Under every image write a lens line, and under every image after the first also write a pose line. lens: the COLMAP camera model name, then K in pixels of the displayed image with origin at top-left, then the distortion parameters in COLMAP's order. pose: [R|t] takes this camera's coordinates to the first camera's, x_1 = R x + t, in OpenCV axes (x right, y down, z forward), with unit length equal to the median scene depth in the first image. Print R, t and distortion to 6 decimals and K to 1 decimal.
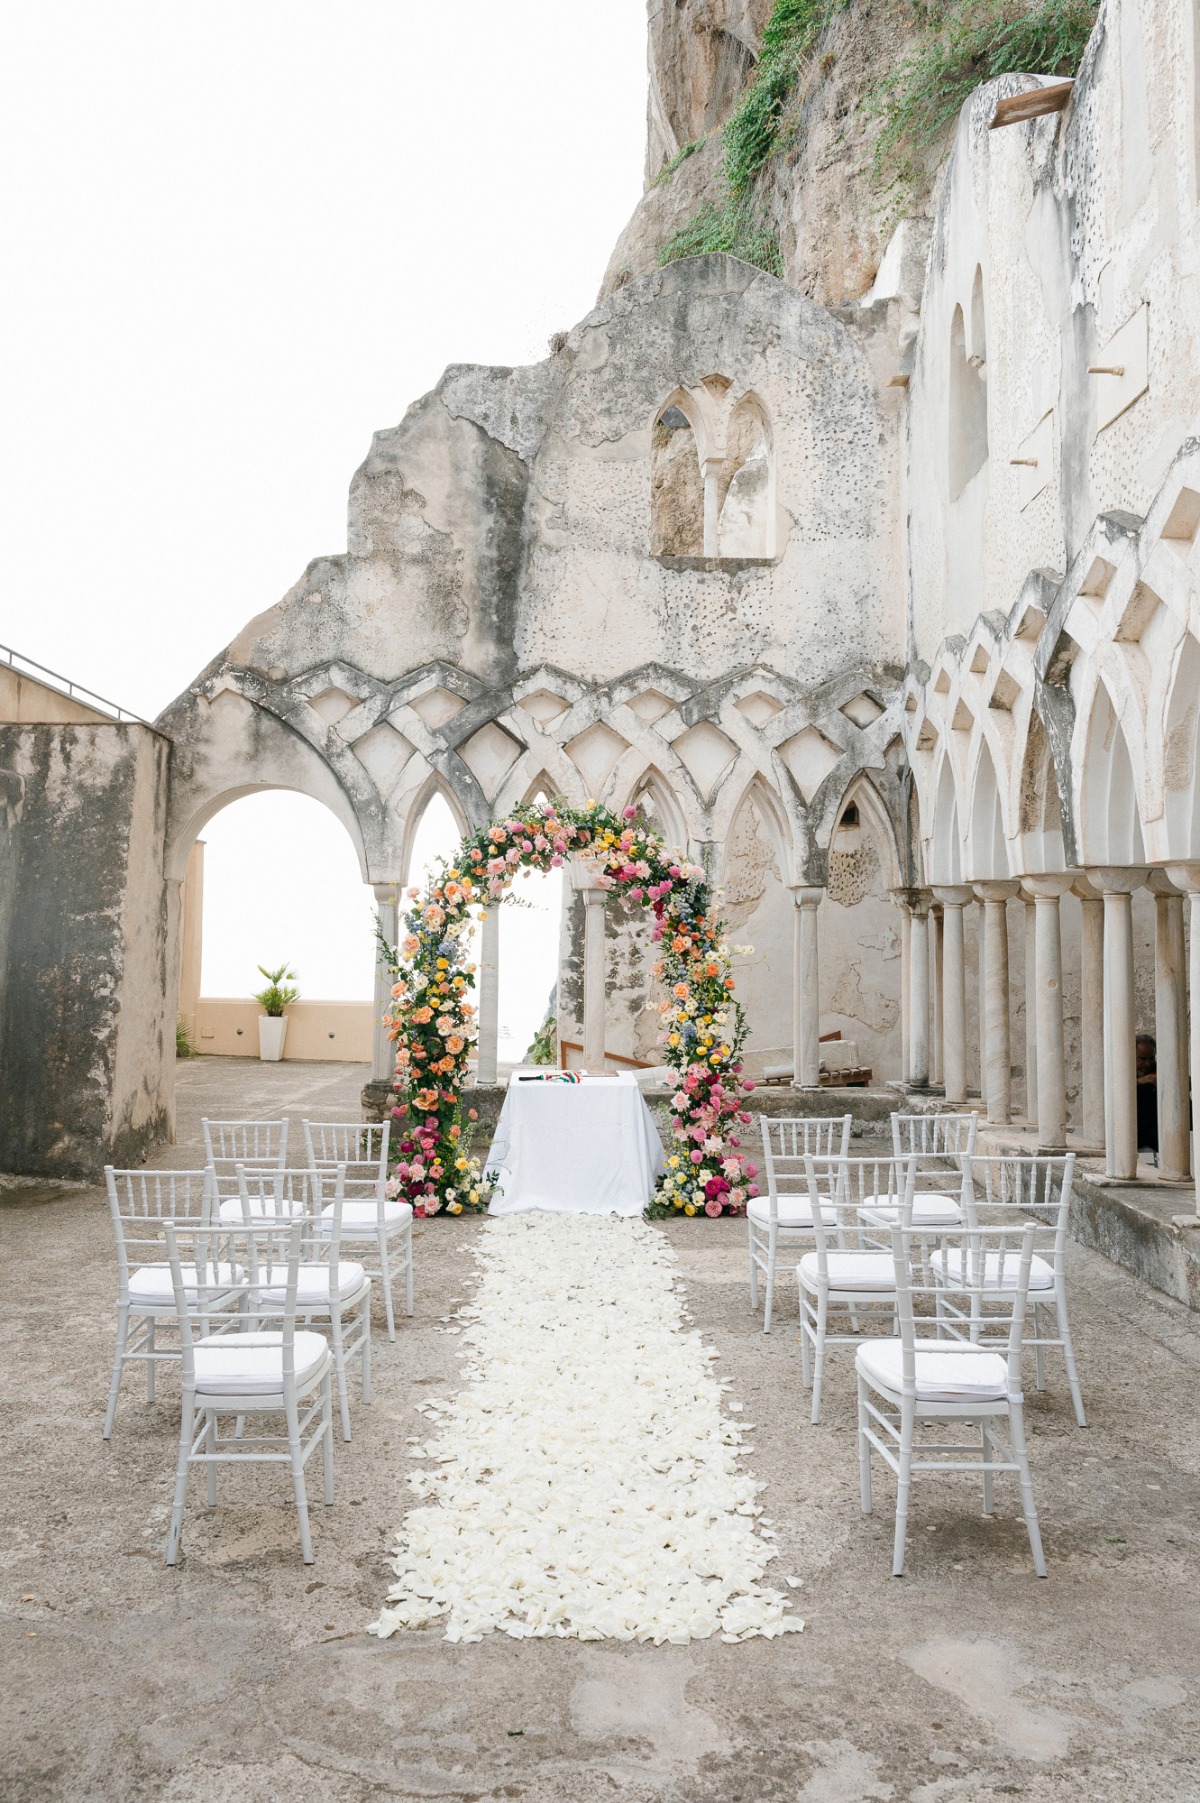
lens RADIAL K [[1417.1, 0, 477.9], [0, 1417.1, 802.2], [0, 0, 1]] dist [0.000746, -0.000535]
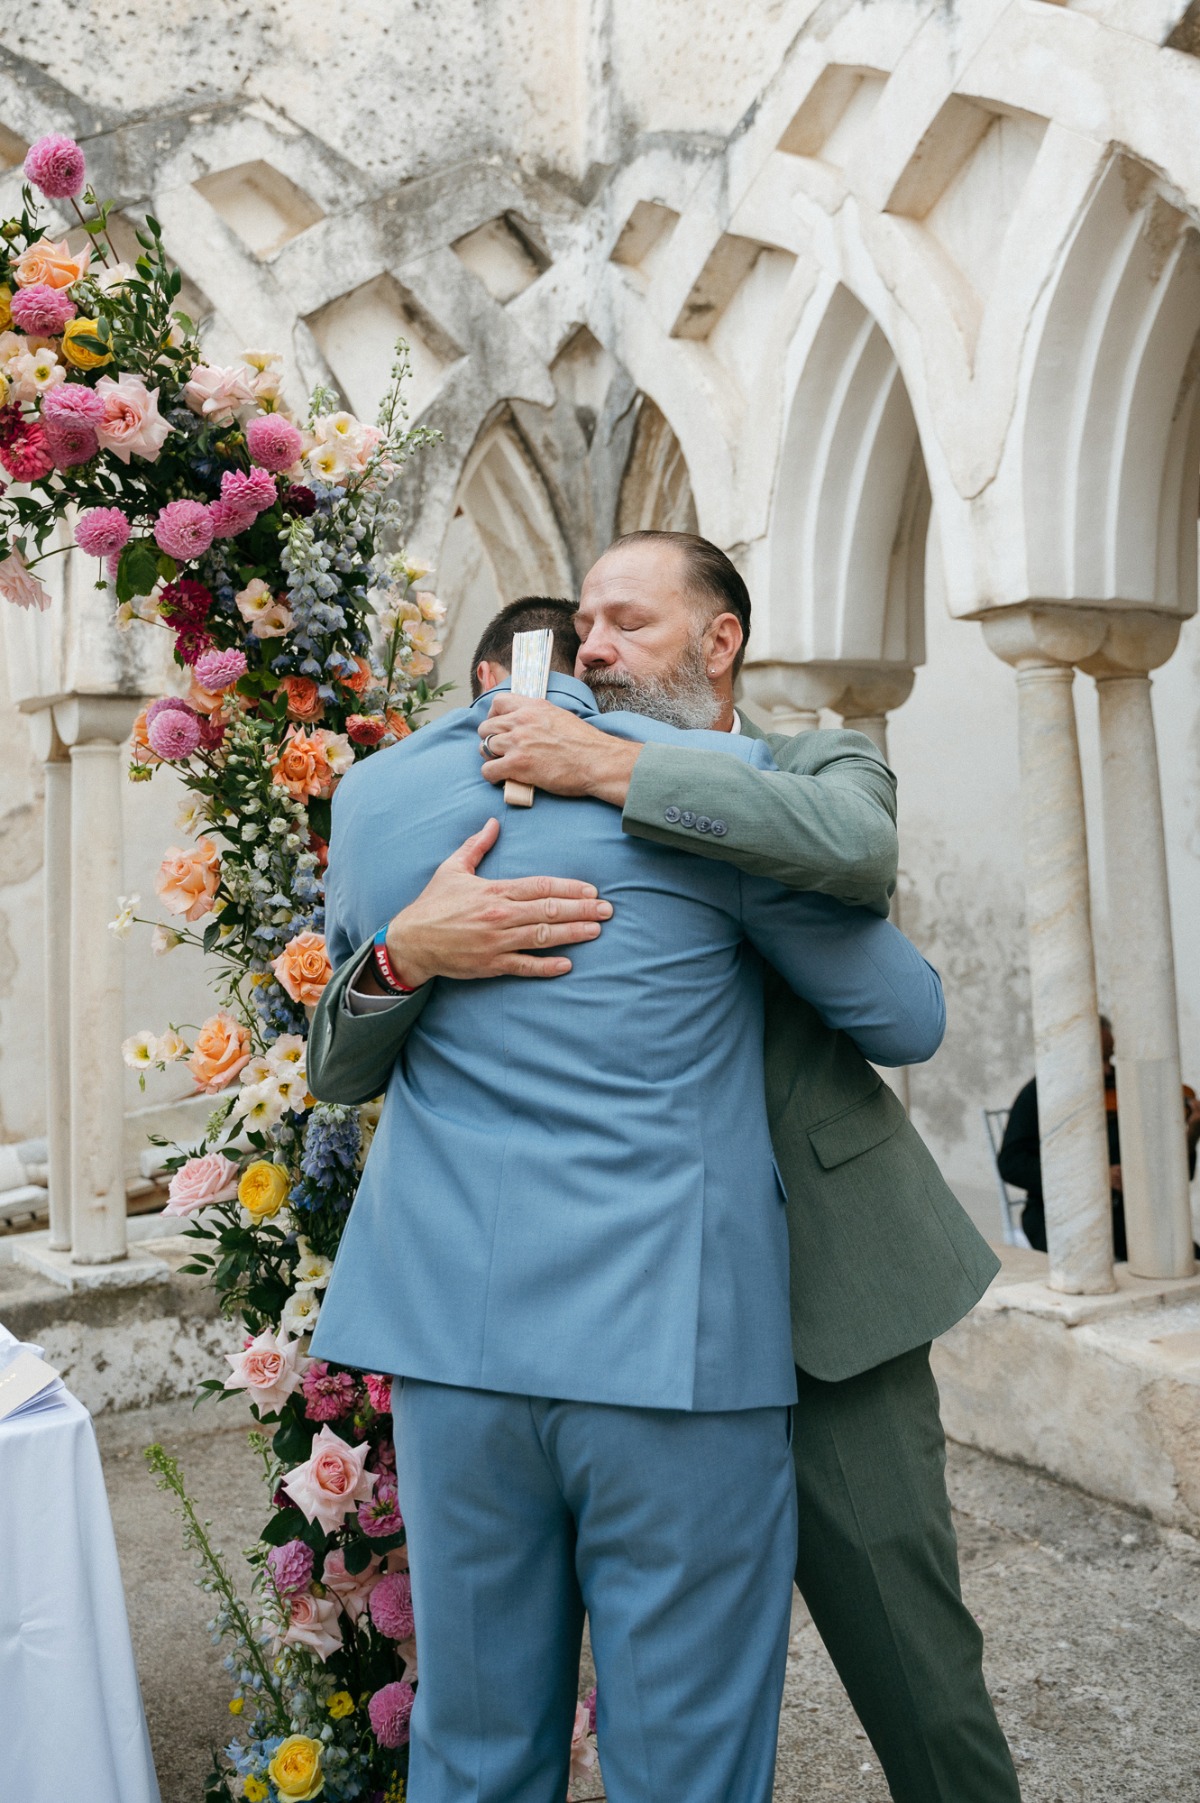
lens RADIAL K [[1702.9, 0, 584.1], [0, 1702.9, 757.7], [0, 0, 1]] dist [-0.001228, -0.012505]
pose [[0.833107, 0.002278, 0.553107, 0.024356], [-0.001478, 0.999997, -0.001891, 0.078223], [-0.553110, 0.000758, 0.833108, 0.588603]]
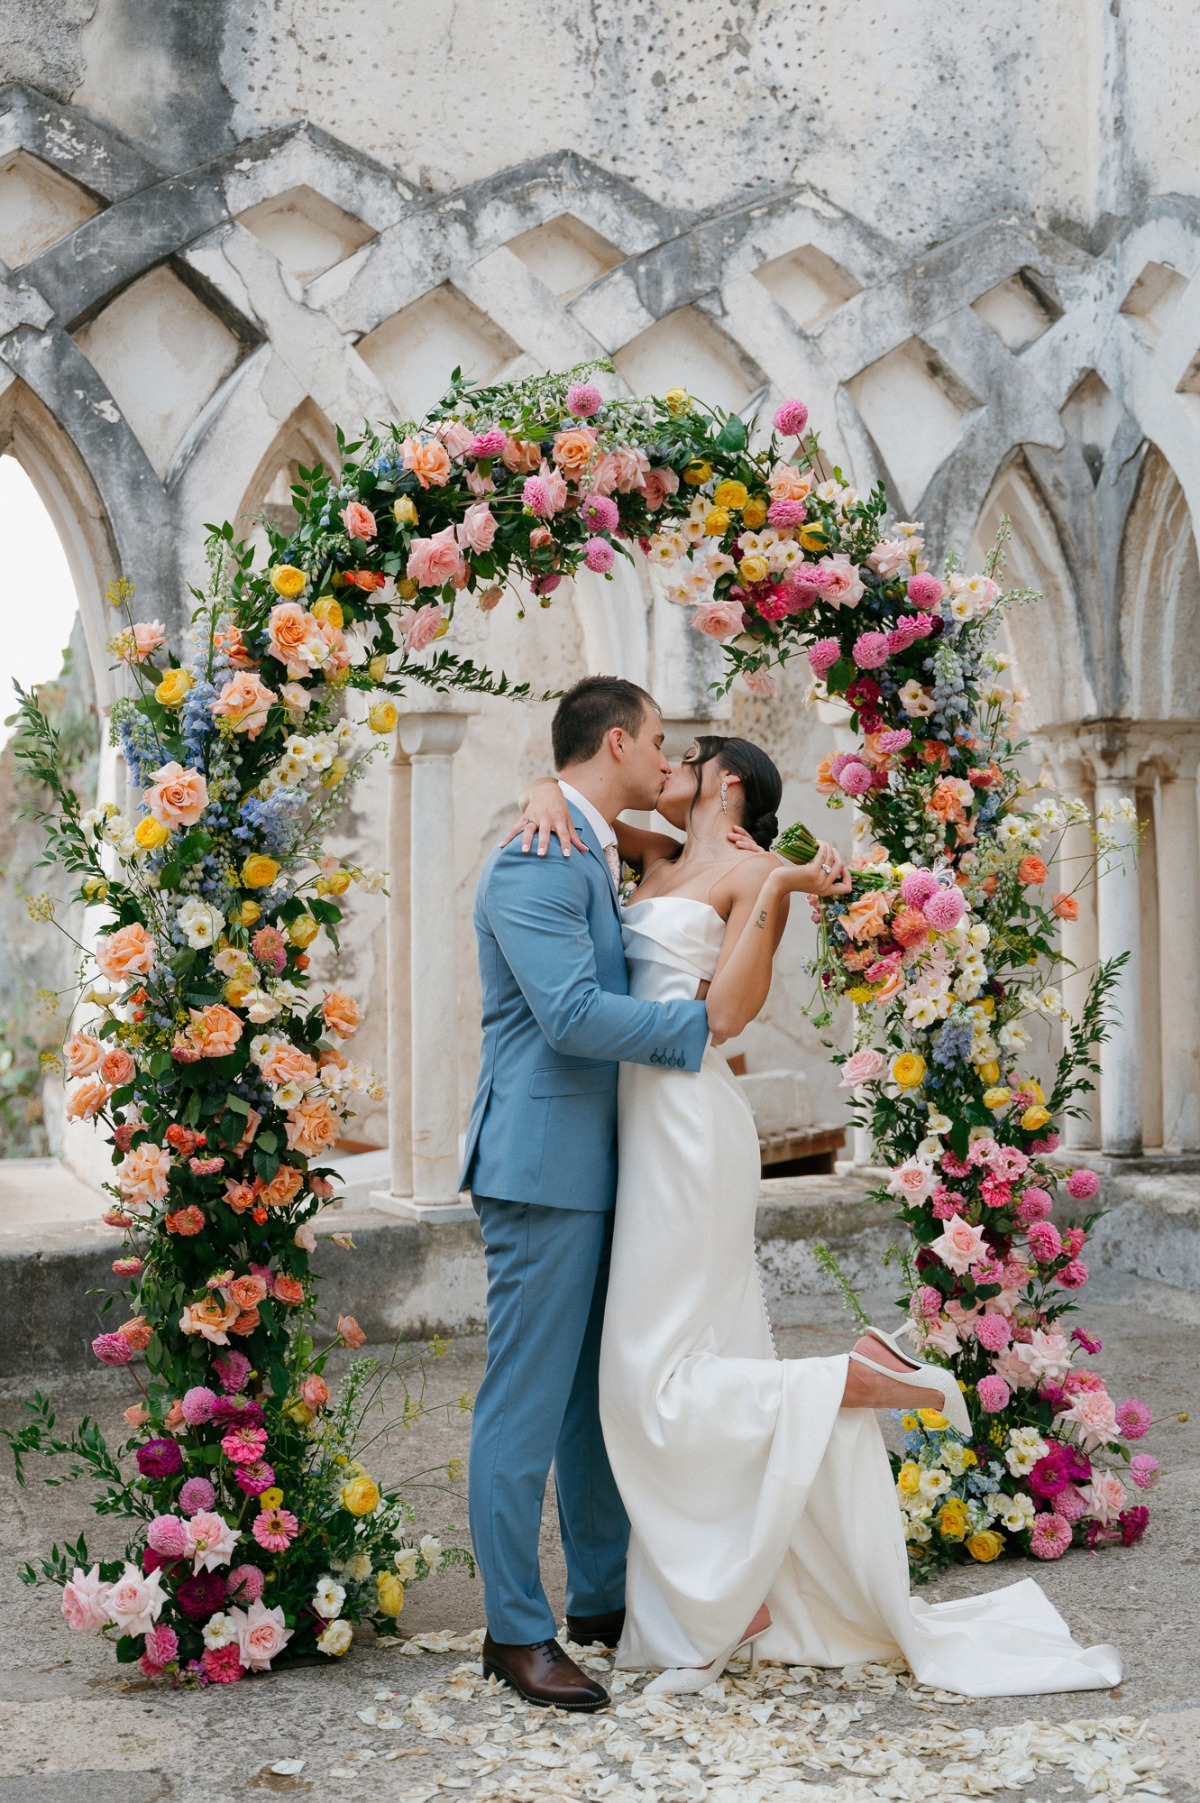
lens RADIAL K [[2219.0, 0, 599.8], [0, 2219.0, 868.5], [0, 0, 1]] dist [-0.015092, 0.000000]
pose [[0.921609, -0.014052, 0.387866, -0.115372], [-0.010251, 0.998114, 0.060518, 0.066717], [-0.387985, -0.059750, 0.919727, 0.413934]]
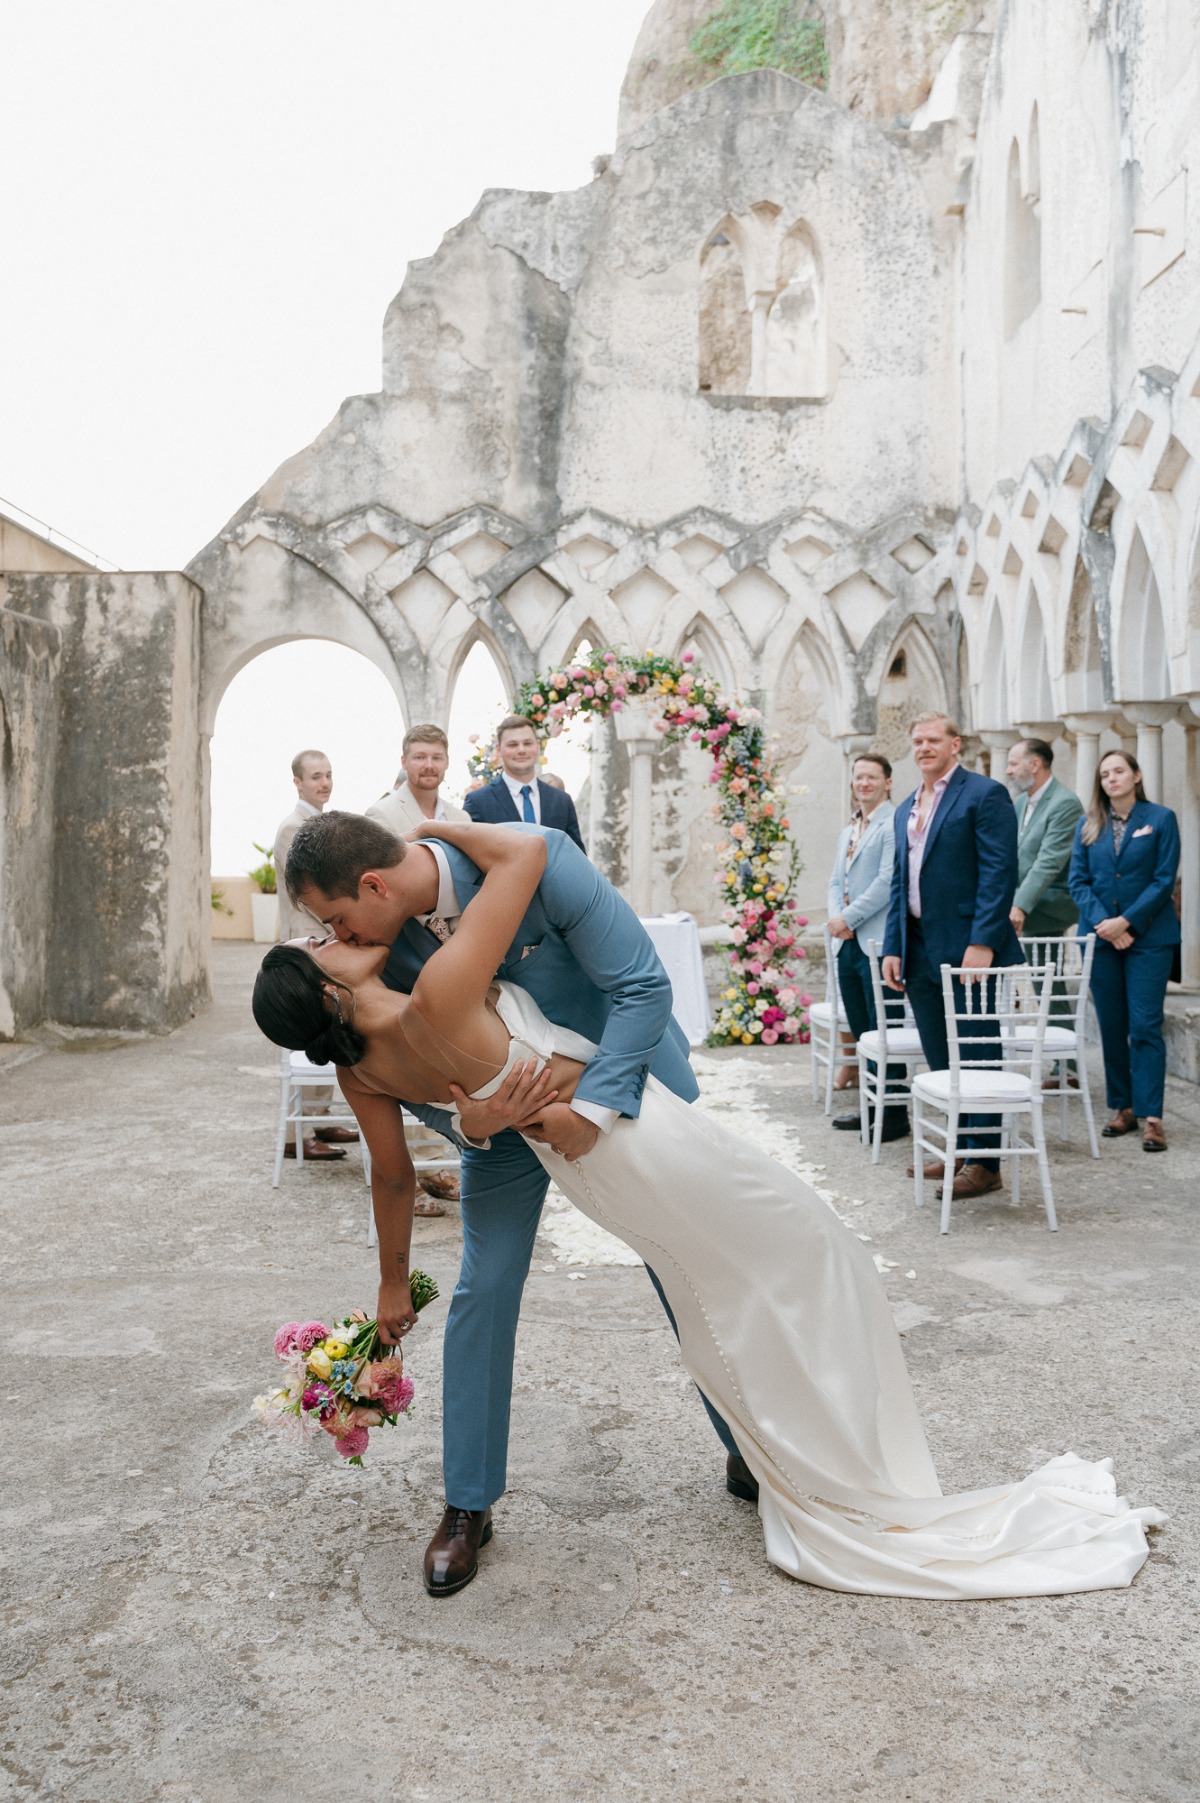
lens RADIAL K [[1702.9, 0, 523.1], [0, 1702.9, 805.5], [0, 0, 1]] dist [-0.001228, -0.012505]
pose [[0.998883, -0.011211, 0.045896, -0.054390], [0.007420, 0.996609, 0.081942, 0.009564], [-0.046659, -0.081510, 0.995580, -0.174664]]
